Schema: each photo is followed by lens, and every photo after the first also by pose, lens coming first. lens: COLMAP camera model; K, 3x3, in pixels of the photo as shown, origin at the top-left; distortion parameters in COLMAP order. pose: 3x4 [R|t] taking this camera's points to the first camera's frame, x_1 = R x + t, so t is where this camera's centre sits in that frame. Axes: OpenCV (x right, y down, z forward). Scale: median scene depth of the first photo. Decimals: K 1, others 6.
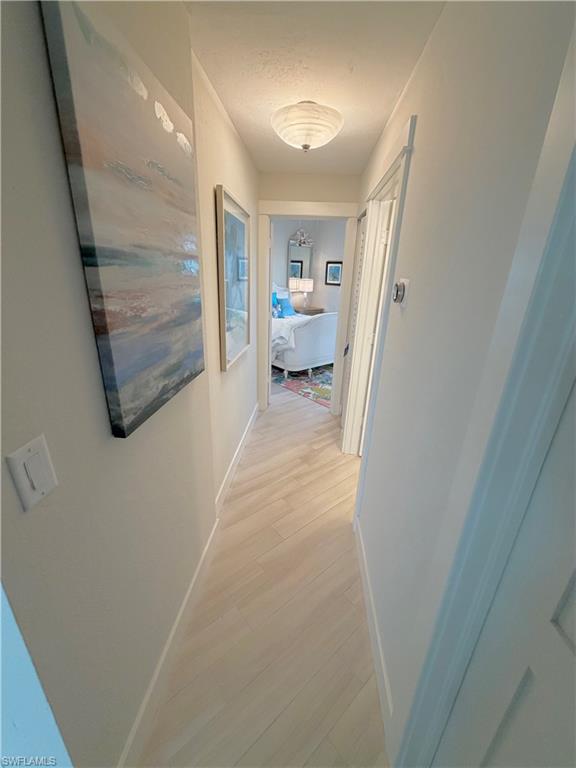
lens RADIAL K [[307.3, 0, 289.6], [0, 307.3, 385.0], [0, 0, 1]] dist [0.000430, 0.000791]
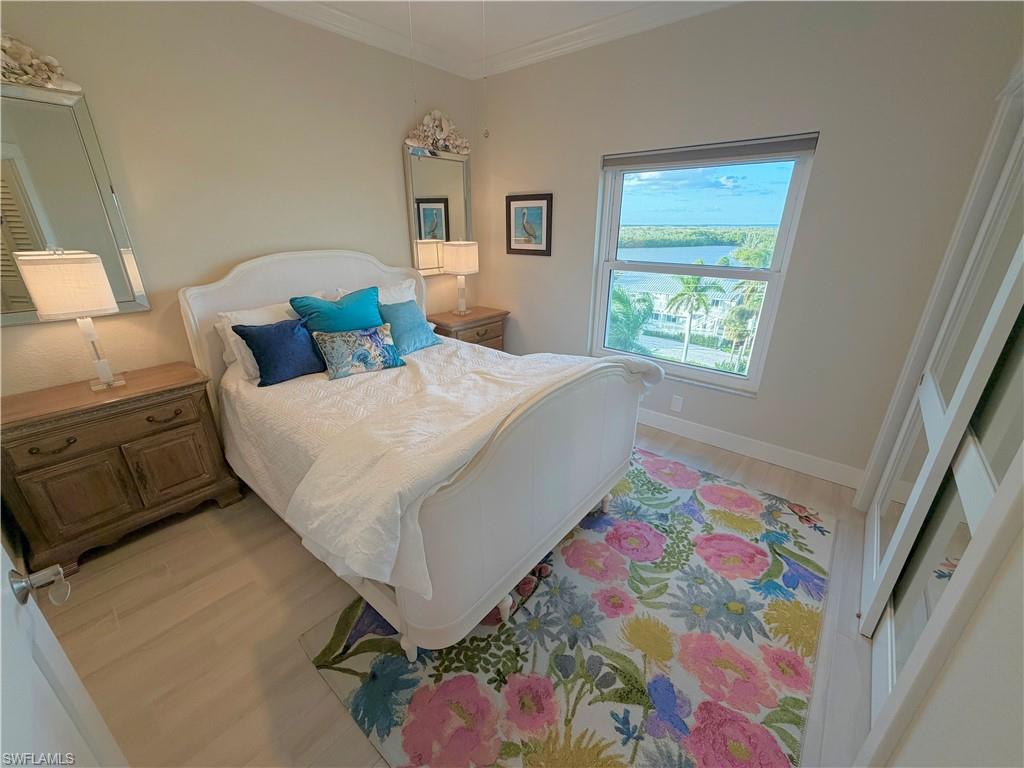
lens RADIAL K [[409.8, 0, 510.6], [0, 409.8, 382.3], [0, 0, 1]] dist [0.000430, 0.000791]
pose [[0.985872, -0.093333, 0.139090, 0.028852], [0.090839, 0.995572, 0.024183, -0.175772], [-0.140731, -0.011206, 0.989984, 0.477359]]
